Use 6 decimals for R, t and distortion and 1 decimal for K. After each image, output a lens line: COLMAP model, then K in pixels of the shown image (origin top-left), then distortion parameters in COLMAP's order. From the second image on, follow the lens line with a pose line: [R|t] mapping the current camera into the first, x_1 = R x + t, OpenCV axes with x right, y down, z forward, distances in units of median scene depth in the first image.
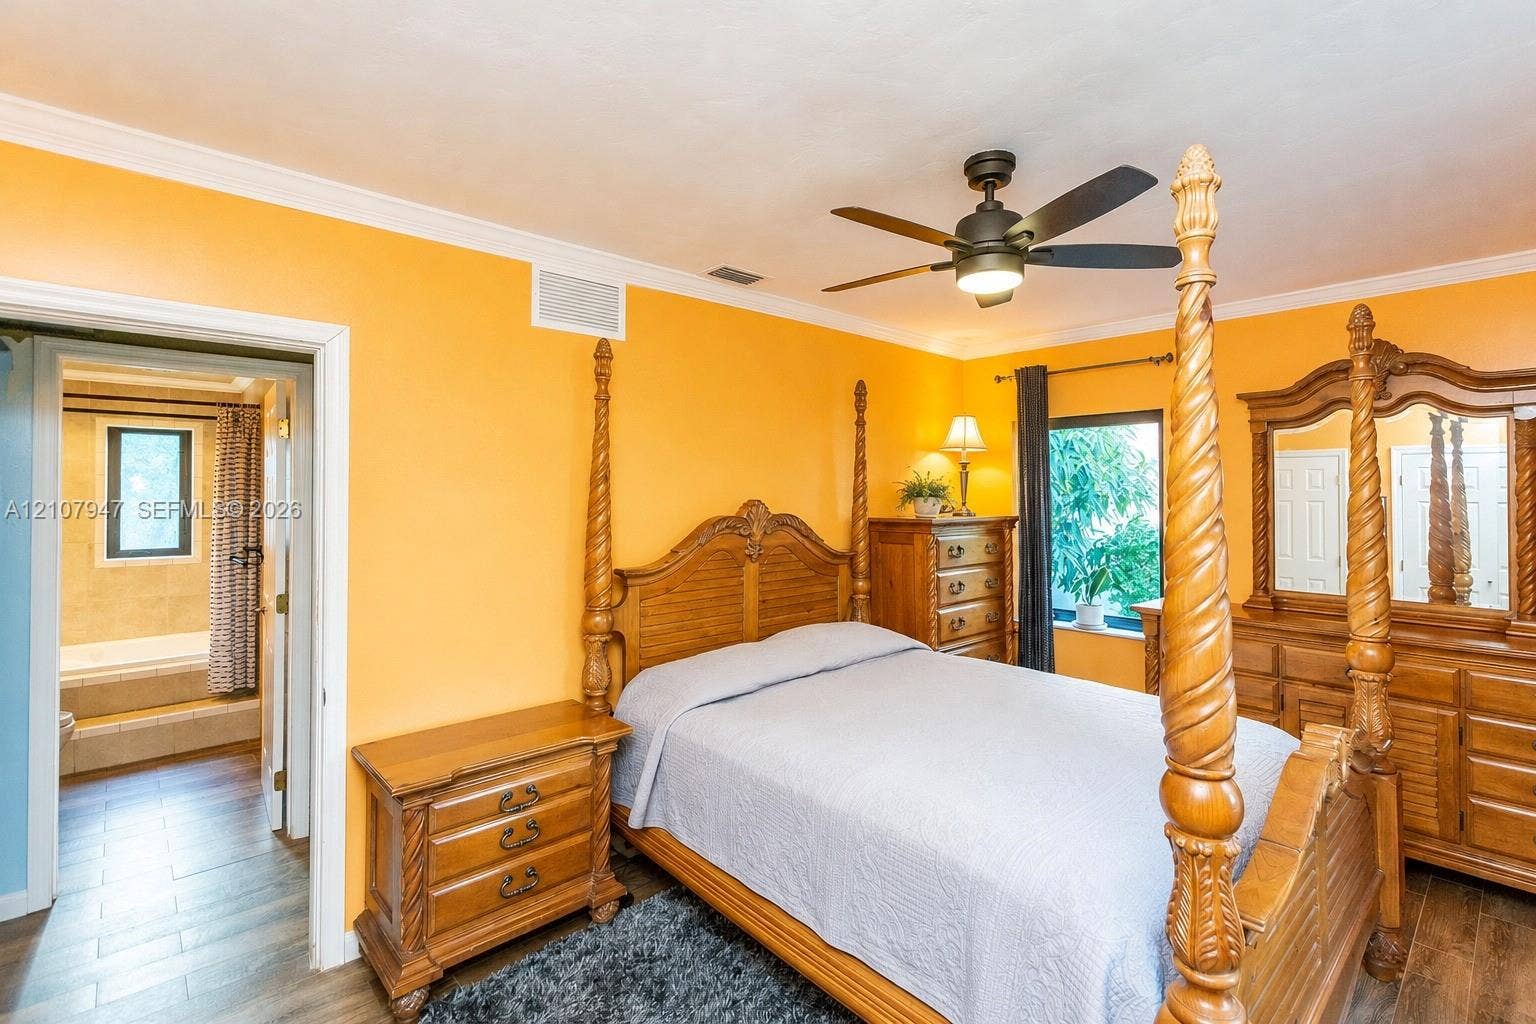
lens RADIAL K [[696.3, 0, 792.3], [0, 696.3, 481.4], [0, 0, 1]] dist [0.005770, 0.000776]
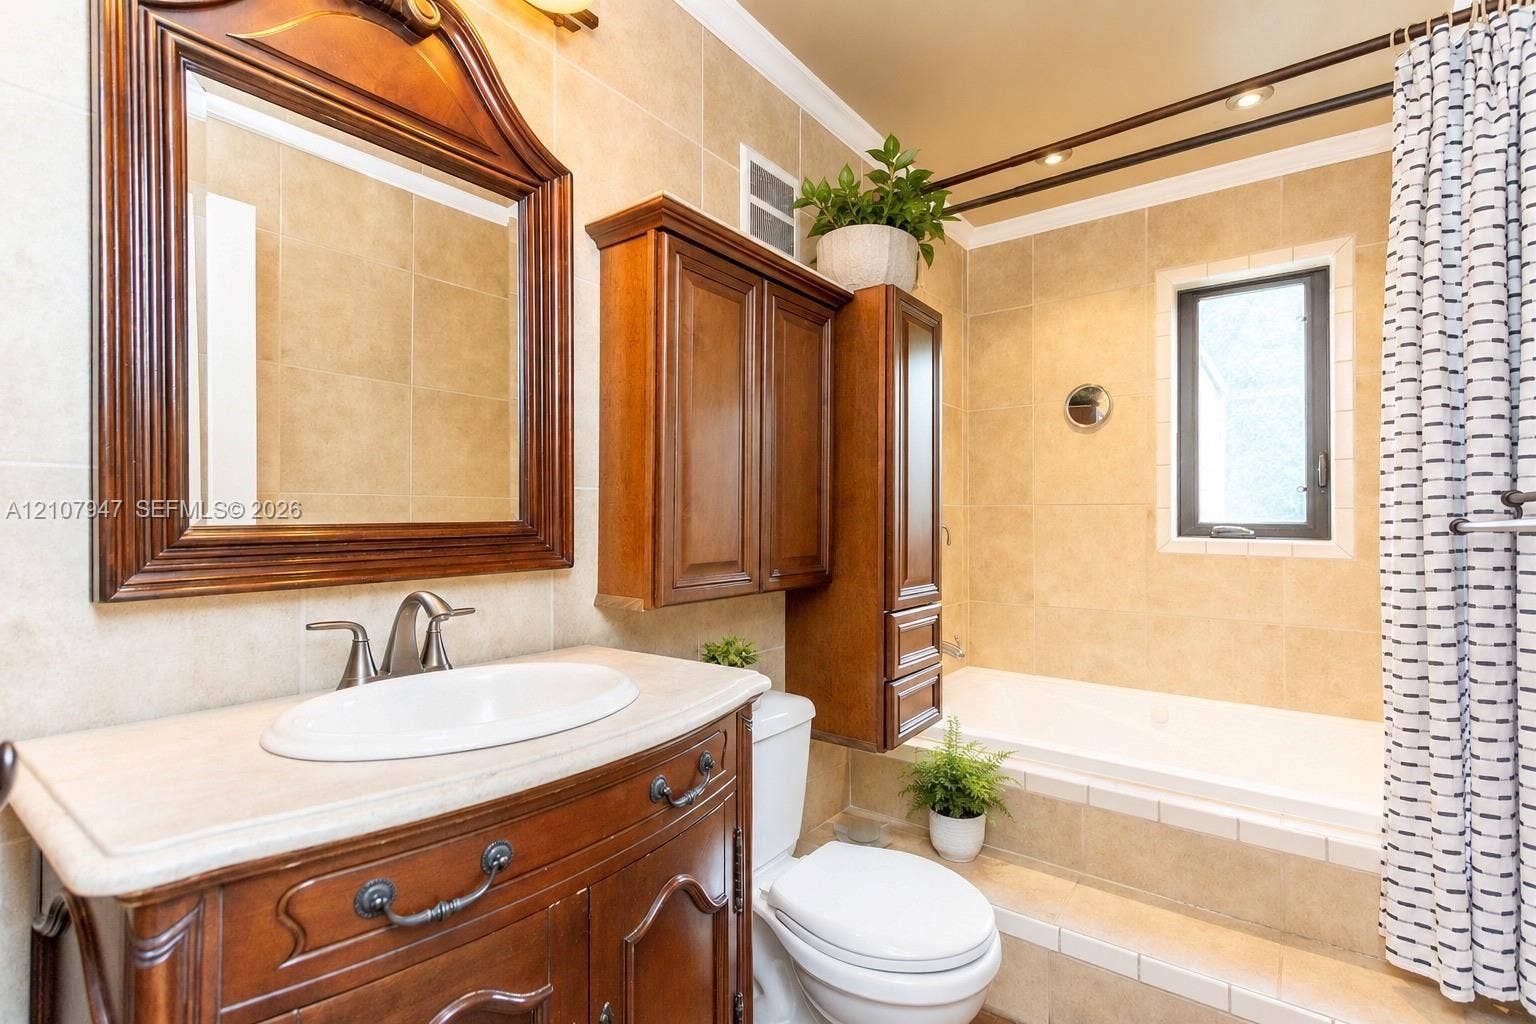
lens RADIAL K [[696.3, 0, 771.6], [0, 696.3, 518.3], [0, 0, 1]] dist [0.005770, 0.000776]
pose [[0.181859, -0.002692, -0.983321, -0.504699], [0.012030, 0.999928, -0.000513, 0.090608], [0.983251, -0.011736, 0.181879, 0.590041]]
